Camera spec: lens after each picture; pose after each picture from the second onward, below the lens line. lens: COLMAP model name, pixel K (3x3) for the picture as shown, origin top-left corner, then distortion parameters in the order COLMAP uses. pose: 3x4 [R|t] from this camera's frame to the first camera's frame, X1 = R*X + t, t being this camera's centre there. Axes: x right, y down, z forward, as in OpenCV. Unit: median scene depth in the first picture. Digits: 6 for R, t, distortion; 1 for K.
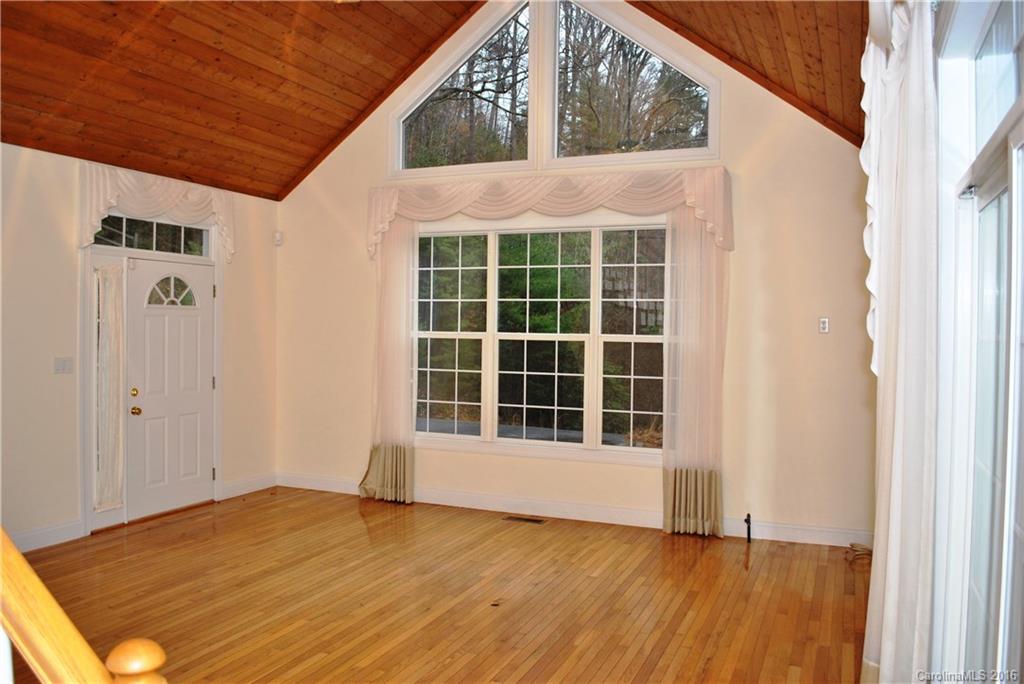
lens RADIAL K [[806.3, 0, 512.0], [0, 806.3, 342.0], [0, 0, 1]] dist [-0.077051, -0.000215]
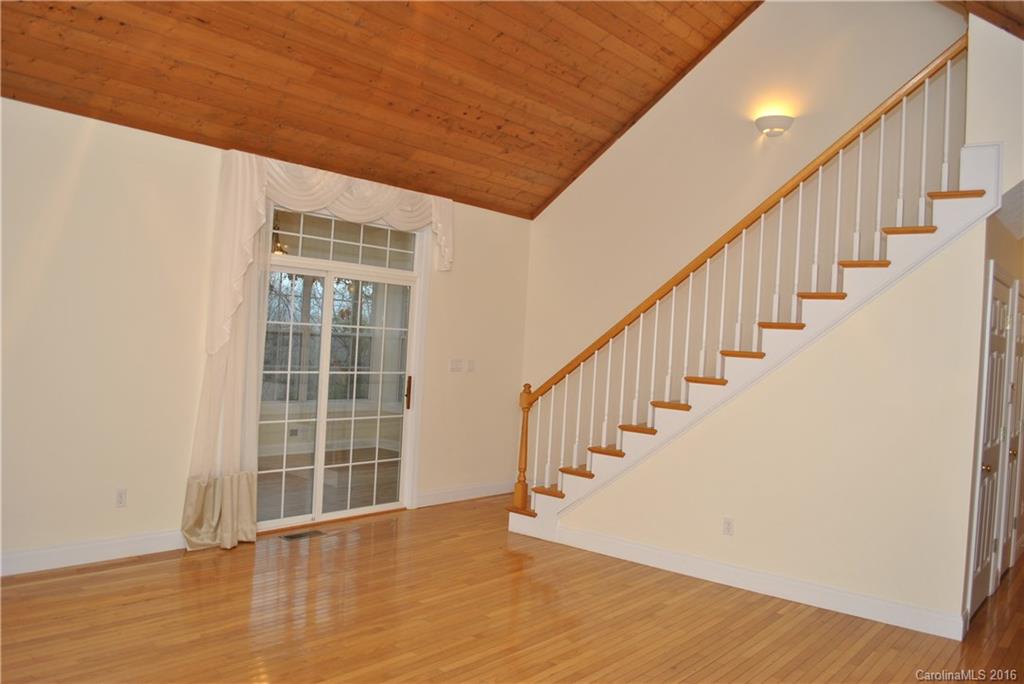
lens RADIAL K [[806.3, 0, 512.0], [0, 806.3, 342.0], [0, 0, 1]] dist [-0.077051, -0.000215]
pose [[-0.960174, -0.067893, 0.271029, -0.342448], [-0.062528, 0.997639, 0.028391, -0.022725], [-0.272317, 0.010314, -0.962152, 1.185246]]
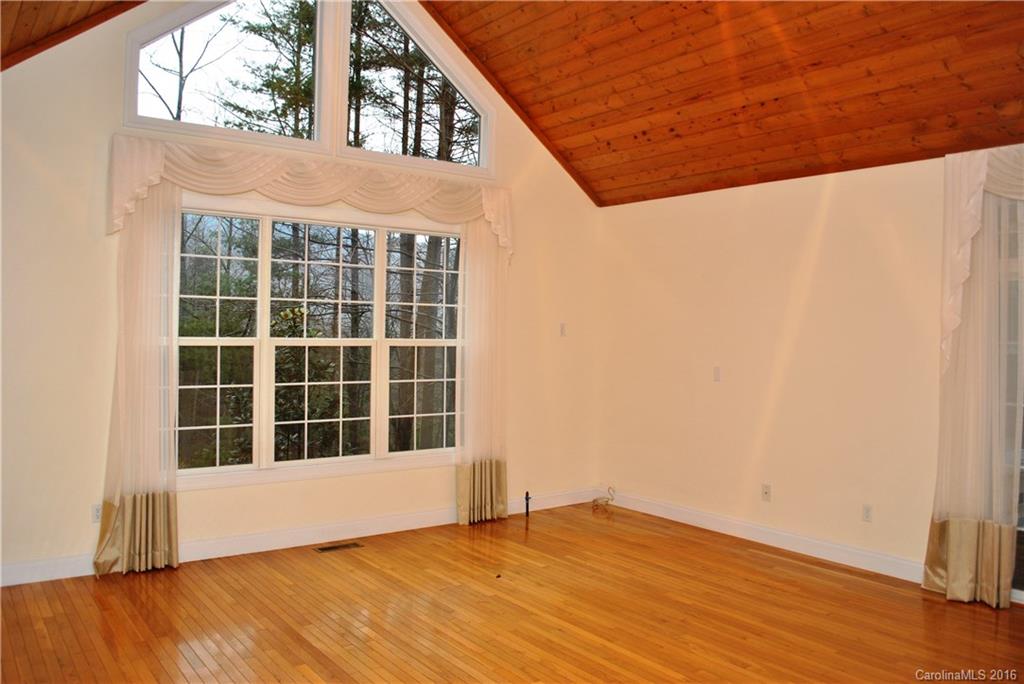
lens RADIAL K [[806.3, 0, 512.0], [0, 806.3, 342.0], [0, 0, 1]] dist [-0.077051, -0.000215]
pose [[0.499831, -0.015631, 0.865982, -0.693506], [0.010708, 0.999872, 0.011867, -0.016389], [-0.866057, 0.003342, 0.499934, 0.412523]]
